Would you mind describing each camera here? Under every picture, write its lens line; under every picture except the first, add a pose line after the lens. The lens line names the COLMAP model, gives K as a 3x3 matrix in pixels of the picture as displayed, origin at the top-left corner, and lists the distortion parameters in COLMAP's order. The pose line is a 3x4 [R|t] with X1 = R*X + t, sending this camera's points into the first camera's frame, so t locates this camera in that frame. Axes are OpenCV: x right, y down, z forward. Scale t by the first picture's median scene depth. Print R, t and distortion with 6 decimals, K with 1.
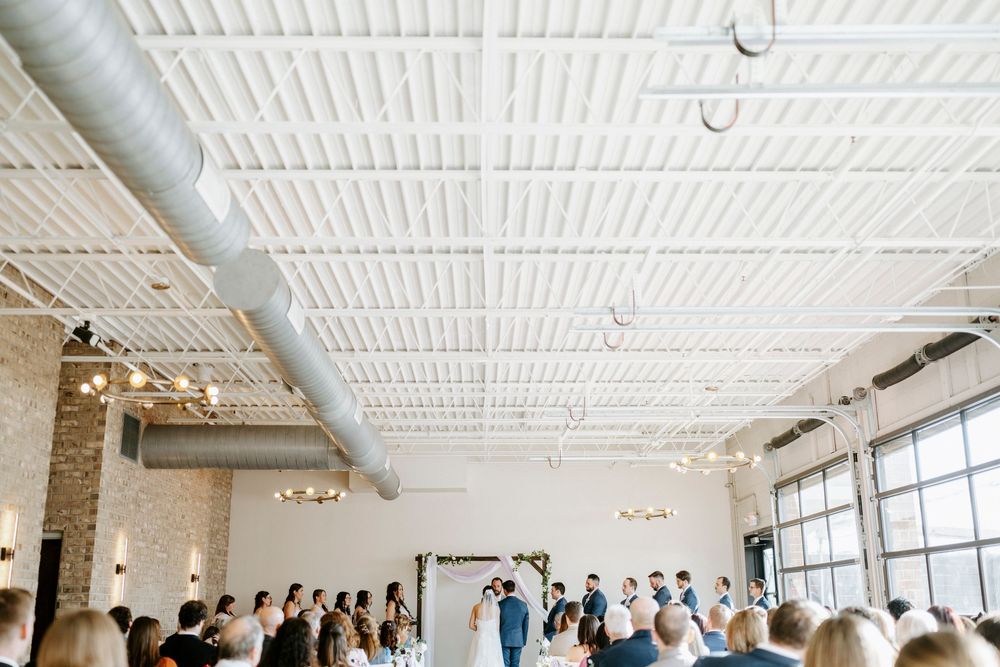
lens RADIAL K [[1037.6, 0, 500.0], [0, 1037.6, 333.5], [0, 0, 1]] dist [0.007068, -0.002427]
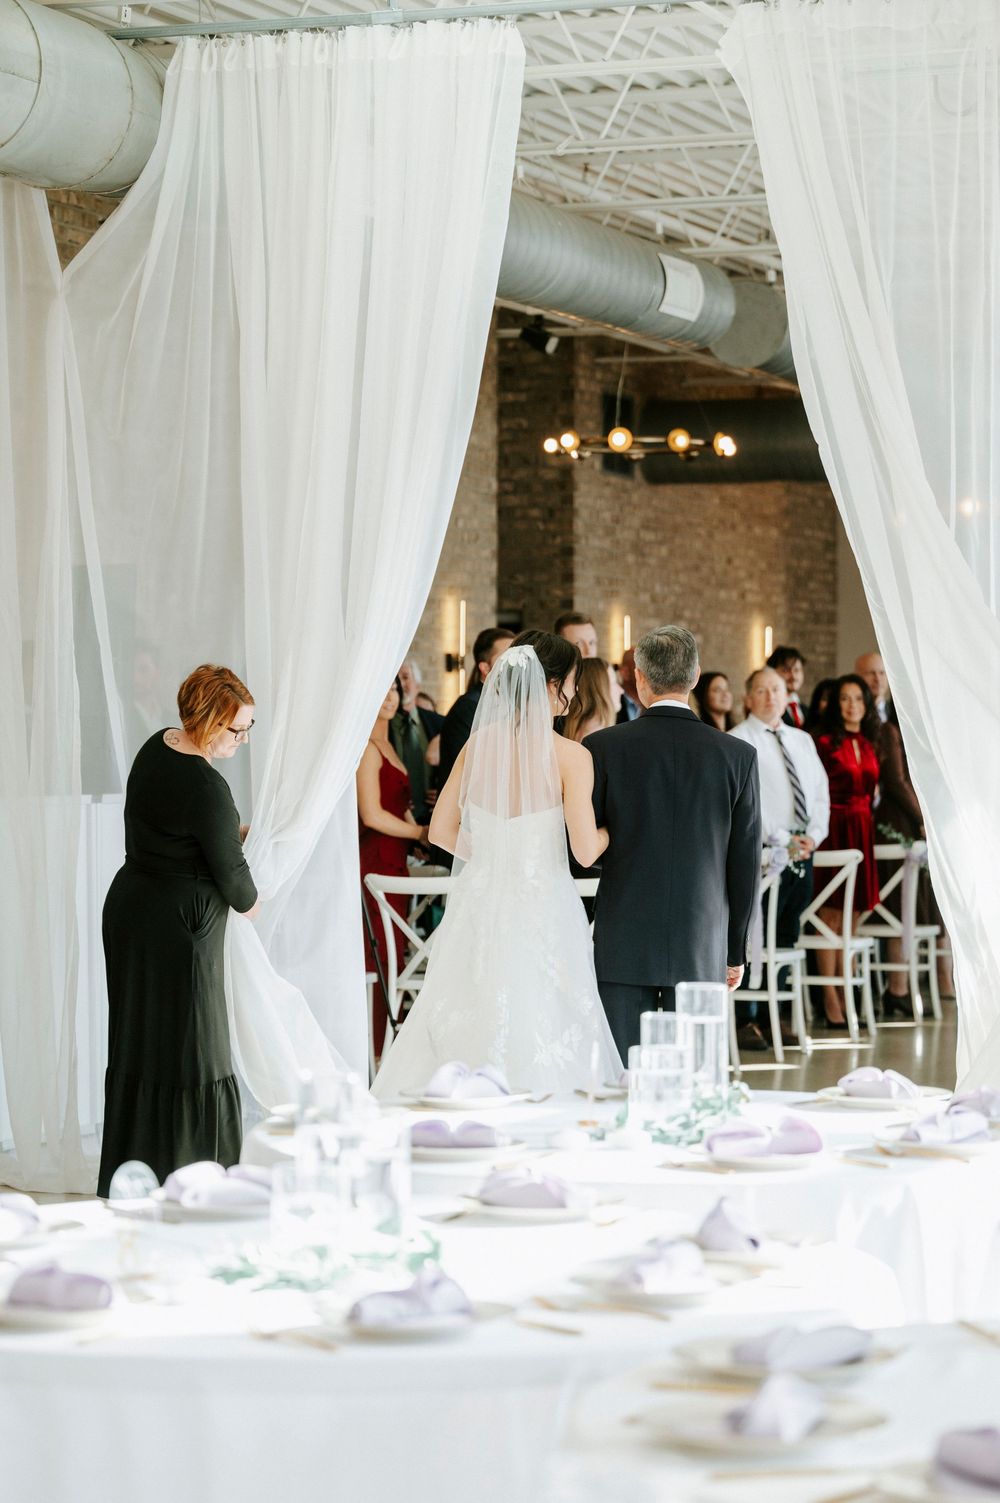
lens RADIAL K [[3549.8, 0, 500.0], [0, 3549.8, 751.5], [0, 0, 1]] dist [0.009191, 0.018092]
pose [[0.929624, 0.009581, -0.368384, 0.289925], [0.089622, 0.963769, 0.251230, -0.225946], [0.357445, -0.266565, 0.895085, -0.774781]]
